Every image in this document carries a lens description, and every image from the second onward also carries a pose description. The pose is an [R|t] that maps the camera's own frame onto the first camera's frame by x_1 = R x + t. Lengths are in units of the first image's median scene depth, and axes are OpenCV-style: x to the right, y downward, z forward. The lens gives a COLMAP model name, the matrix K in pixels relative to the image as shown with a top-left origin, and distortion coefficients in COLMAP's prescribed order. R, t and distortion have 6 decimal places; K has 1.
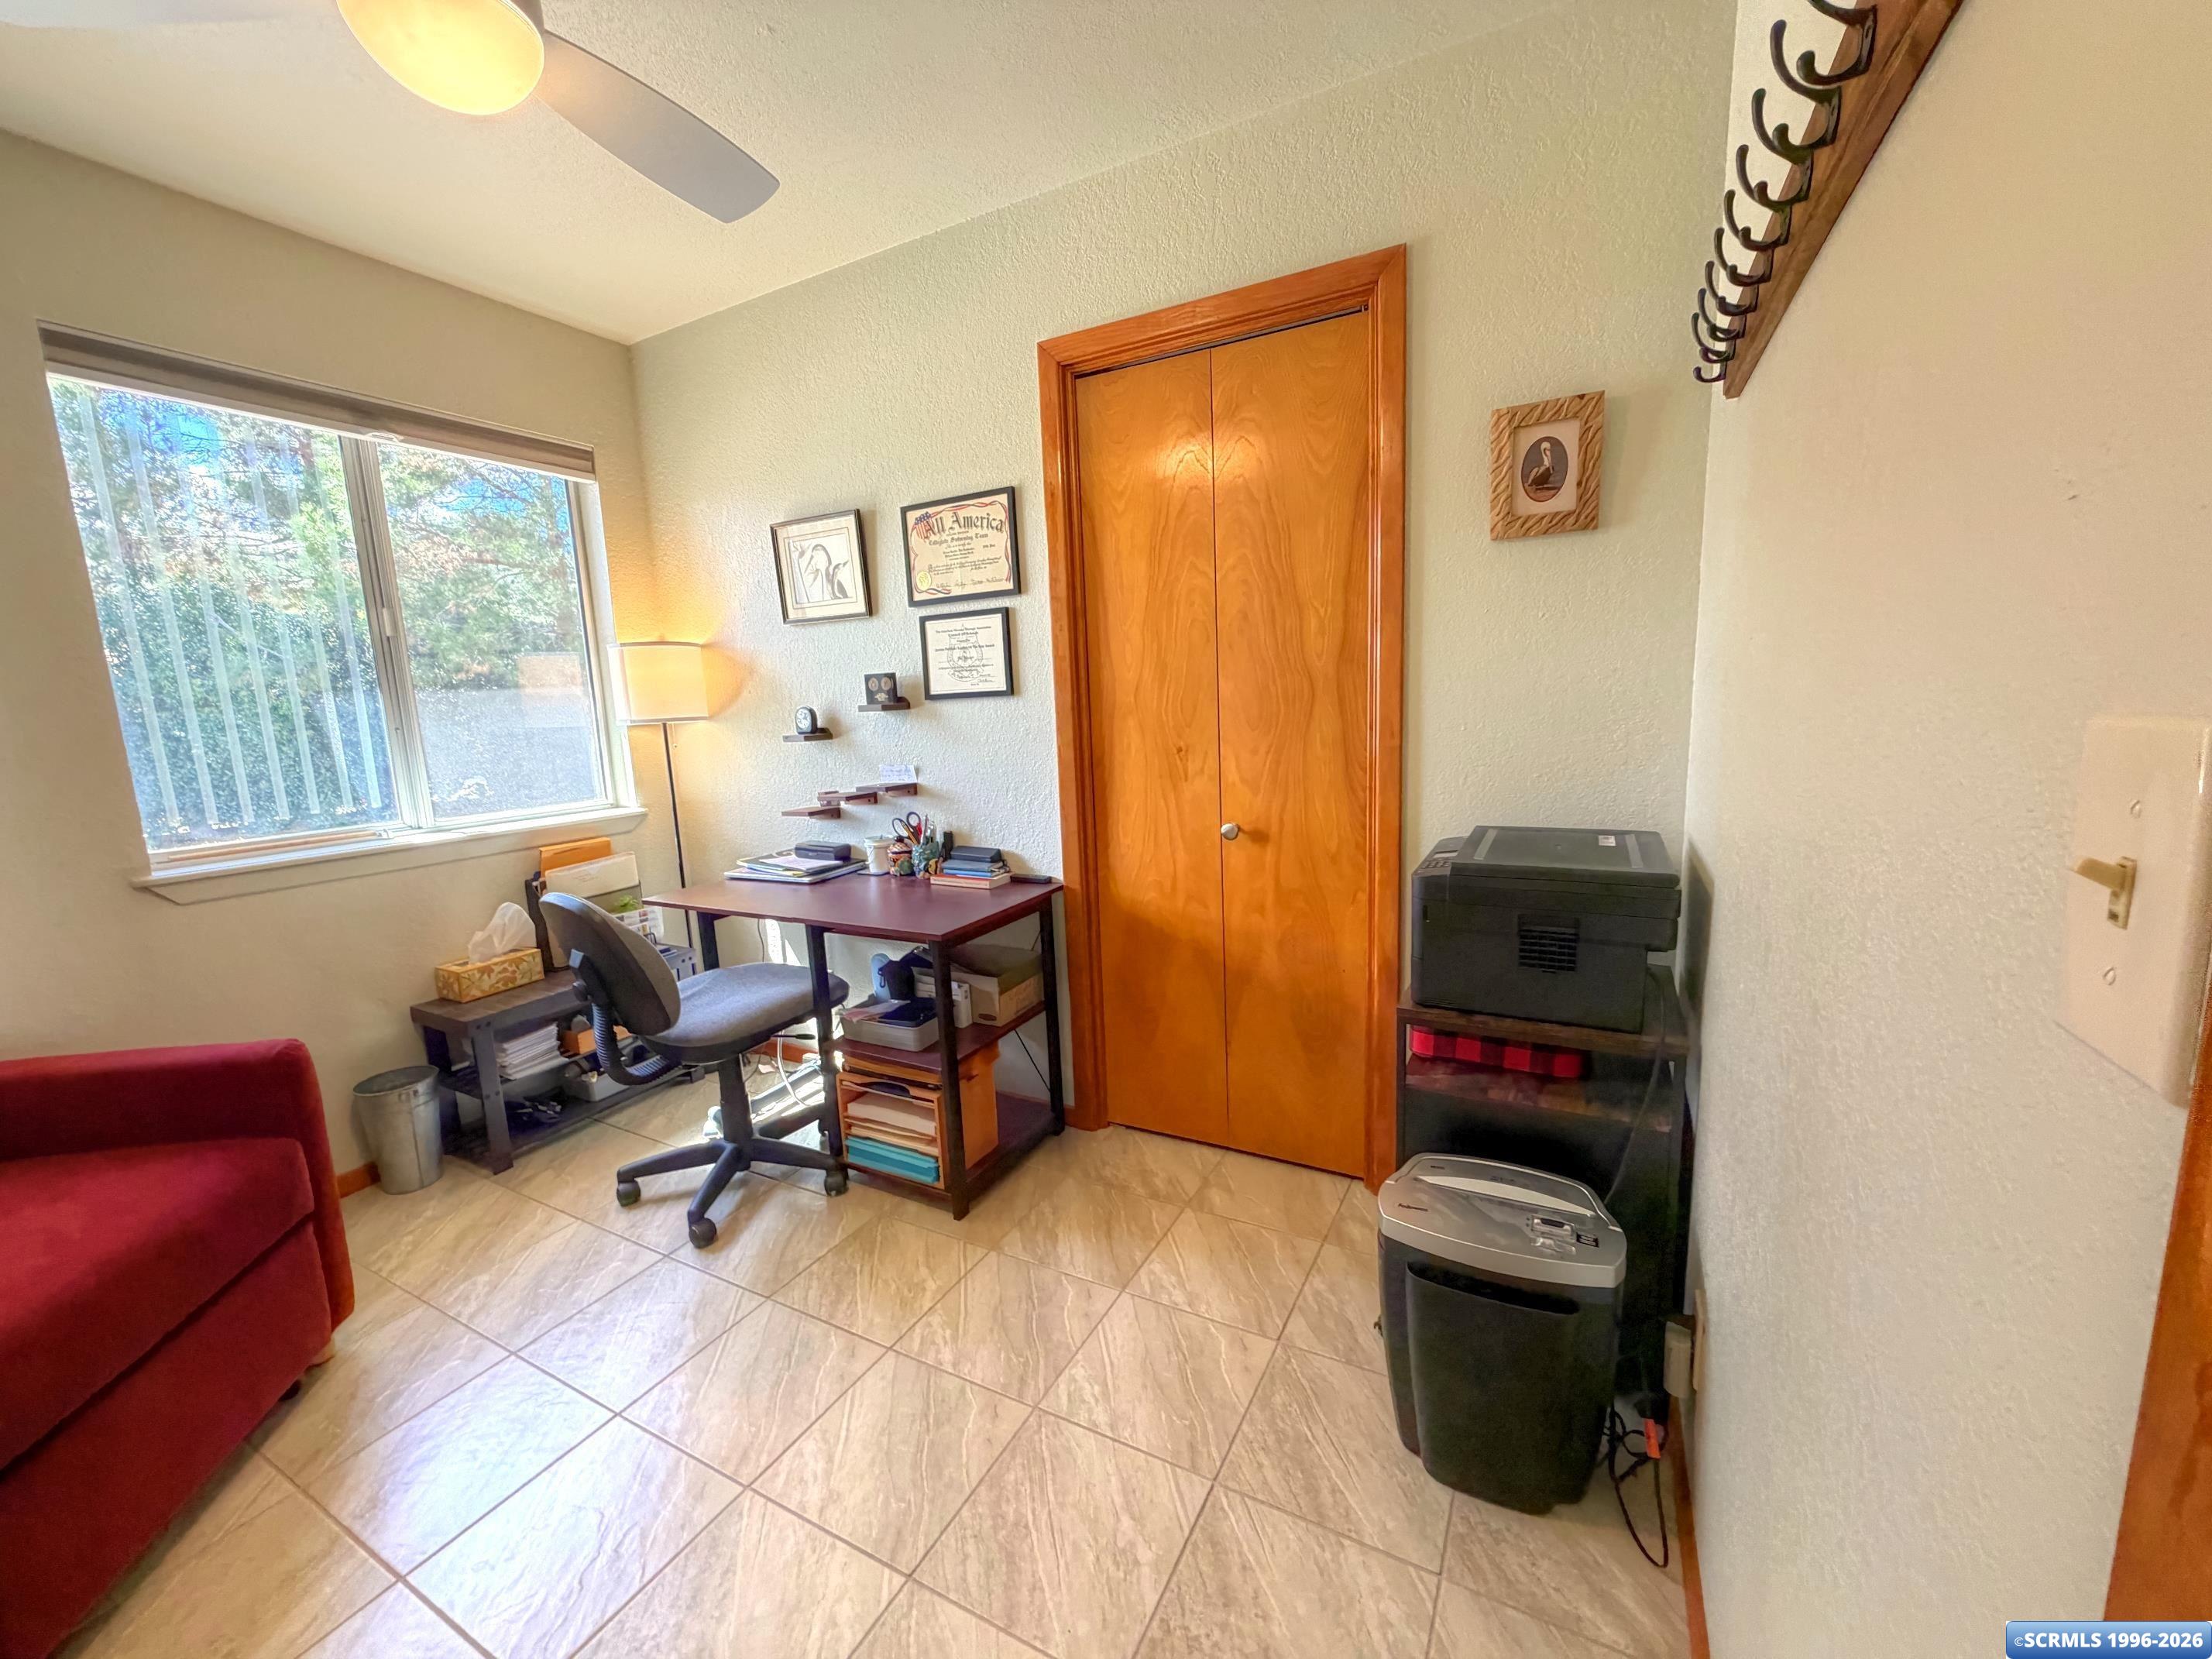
lens RADIAL K [[880.4, 0, 1104.0], [0, 880.4, 830.0], [0, 0, 1]] dist [-0.002905, 0.000327]
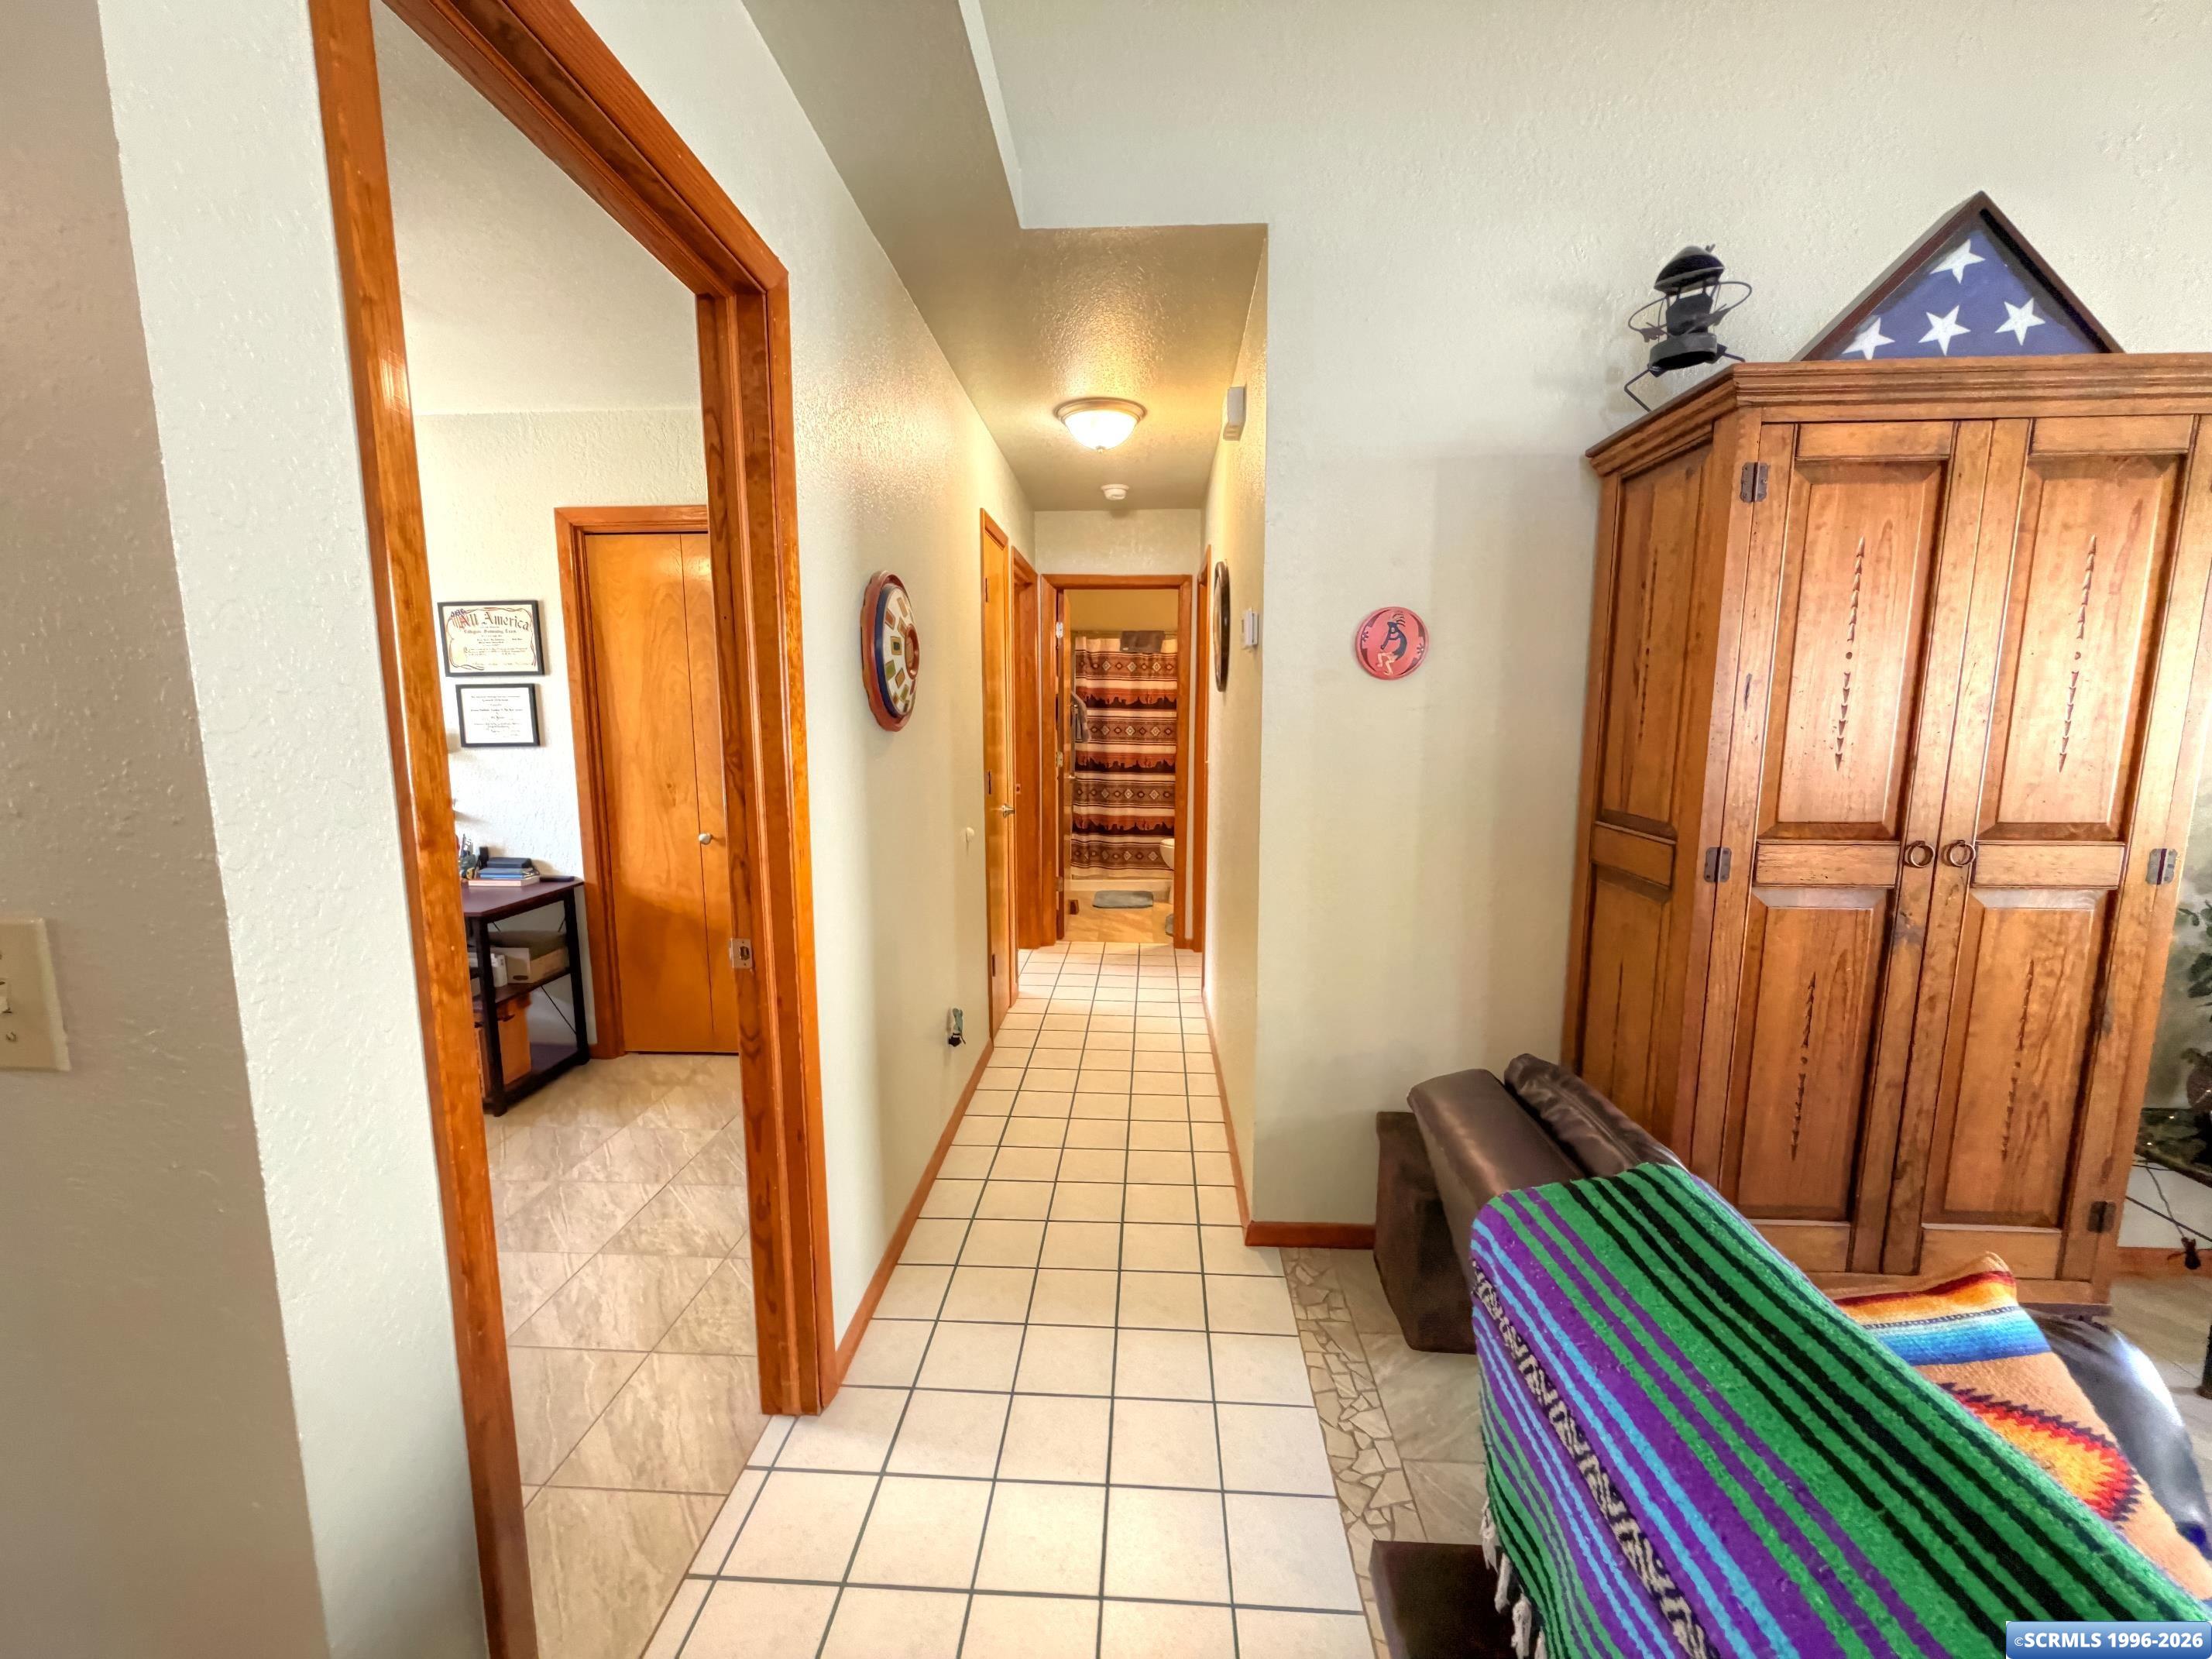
lens RADIAL K [[880.4, 0, 1104.4], [0, 880.4, 830.1], [0, 0, 1]] dist [-0.002905, 0.000327]
pose [[0.900550, -0.018518, 0.434357, 0.100143], [0.034586, 0.998977, -0.029118, 0.052861], [-0.433374, 0.041245, 0.900270, -0.666561]]
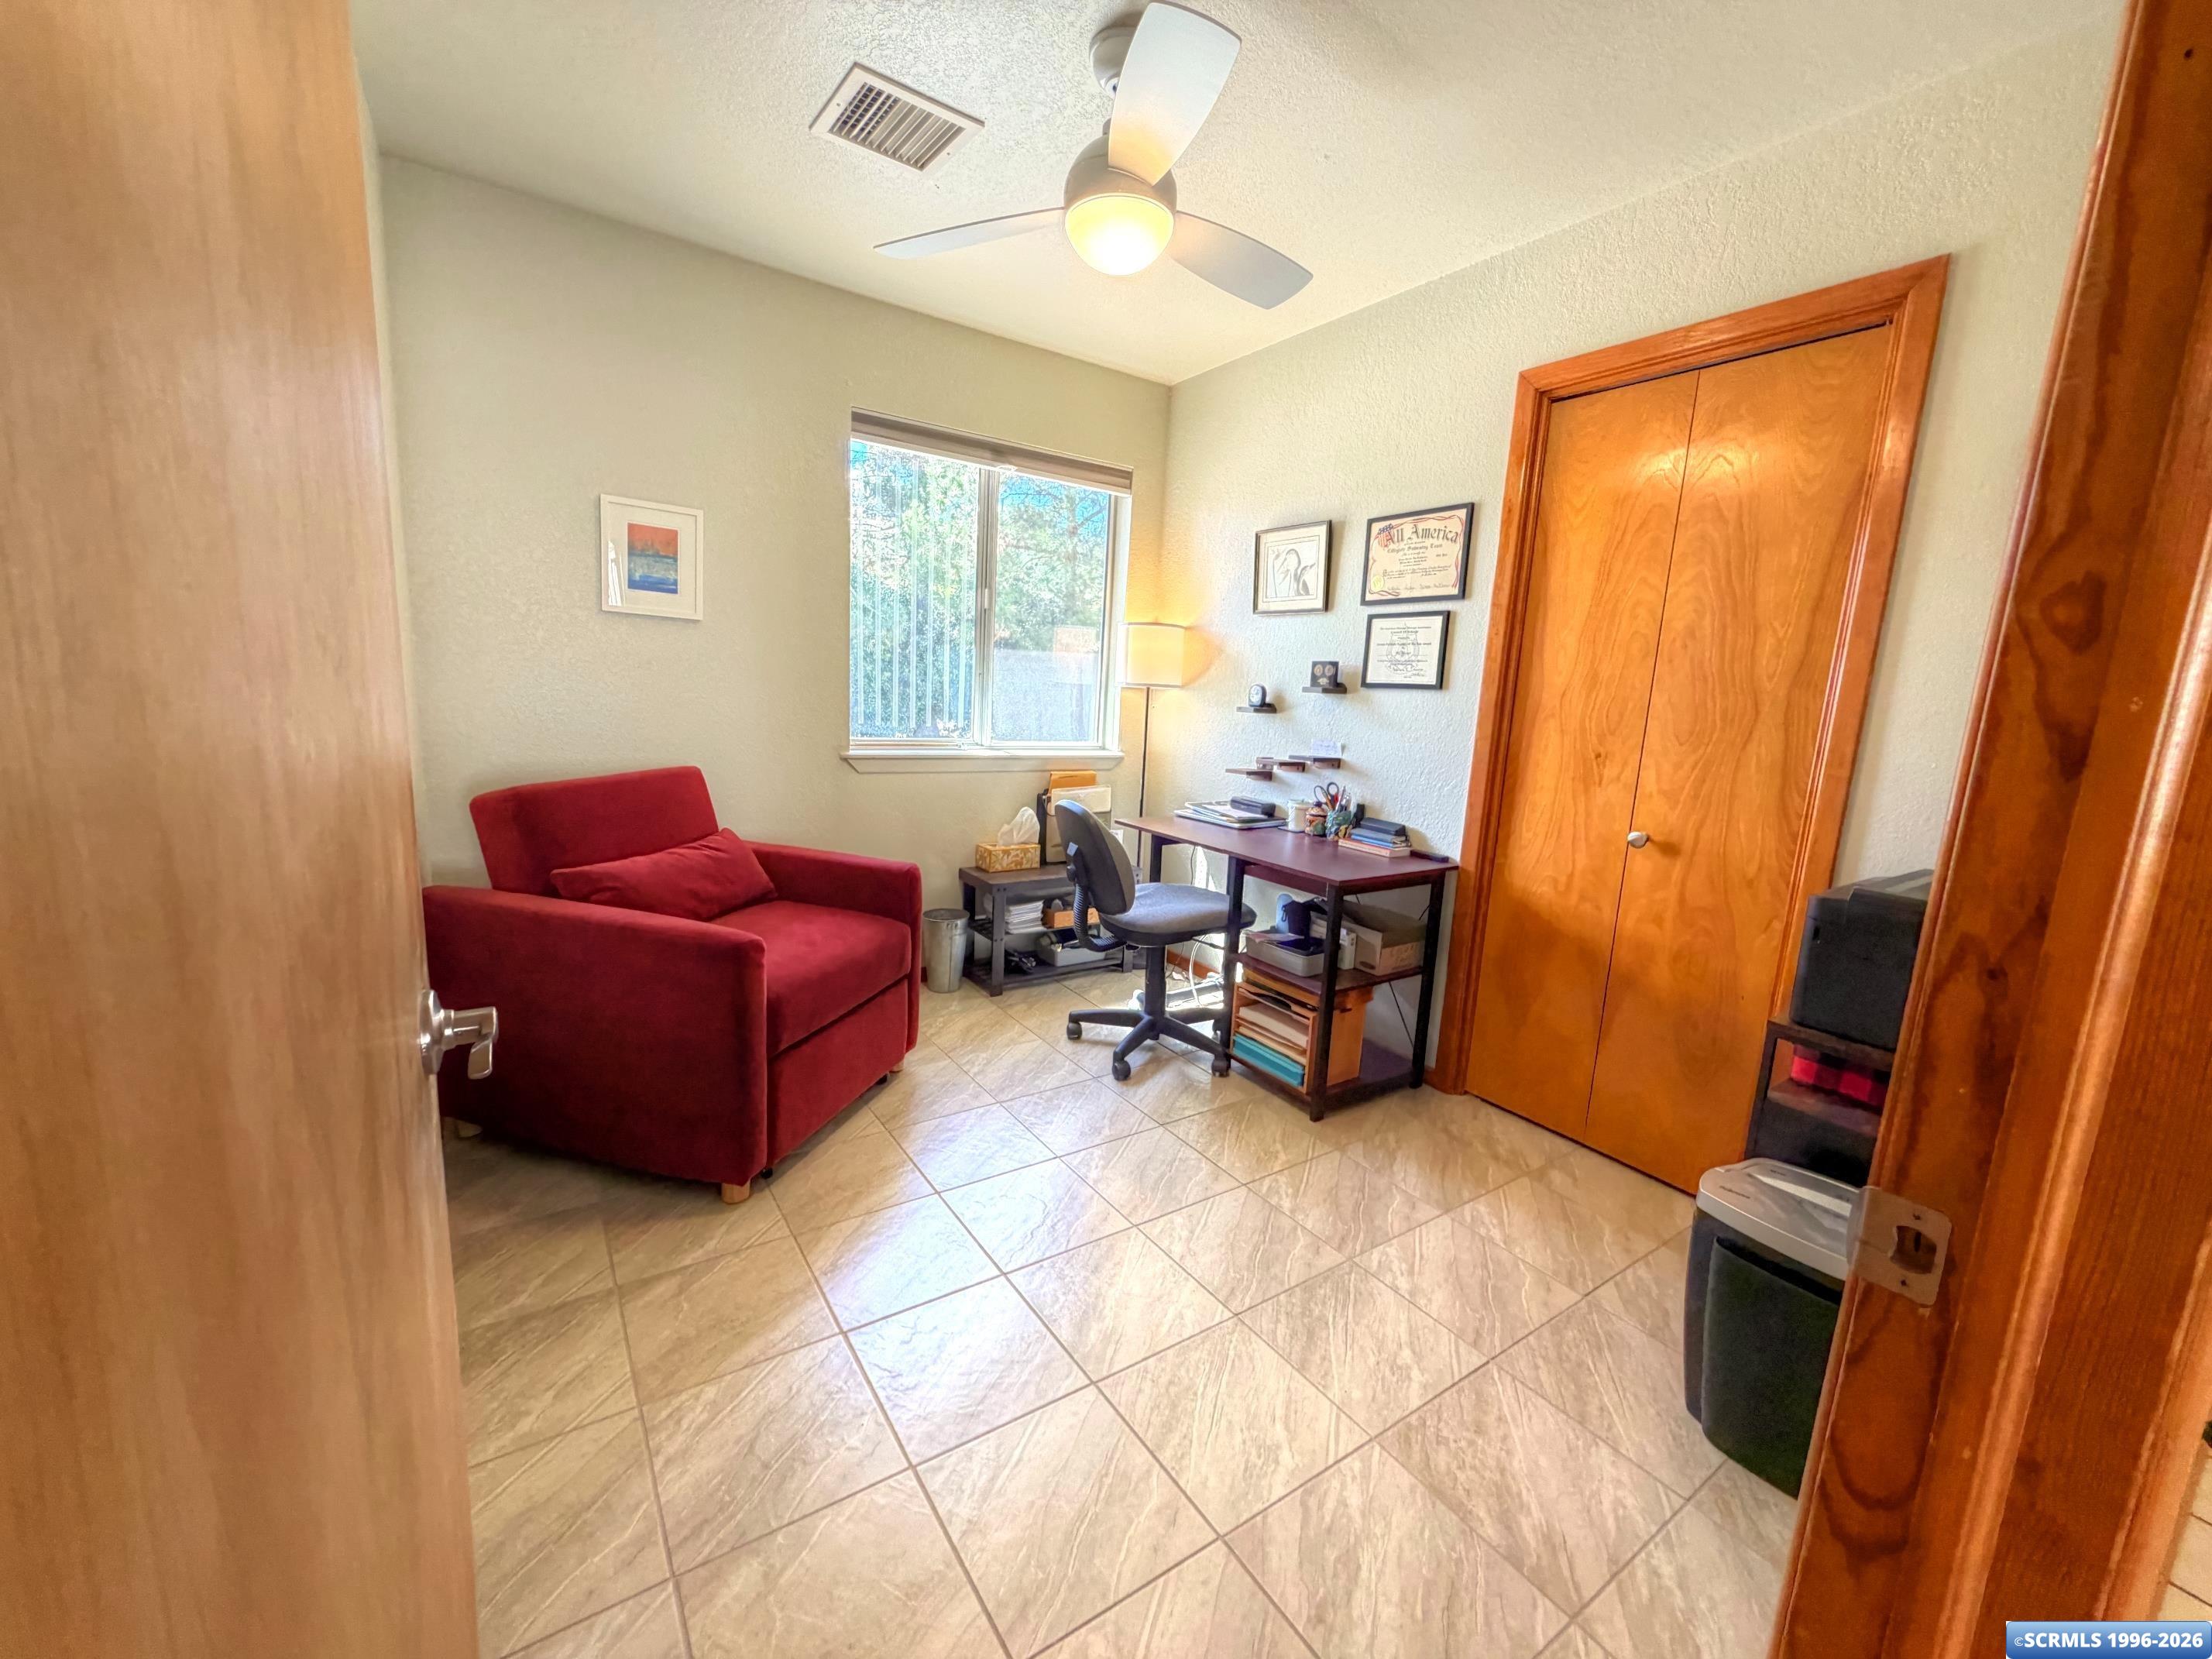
lens RADIAL K [[880.4, 0, 1102.9], [0, 880.4, 830.4], [0, 0, 1]] dist [-0.002905, 0.000327]
pose [[0.880611, 0.162428, -0.445130, 0.046777], [-0.157780, 0.986318, 0.047768, 0.038850], [0.446799, 0.028167, 0.894191, -0.191767]]
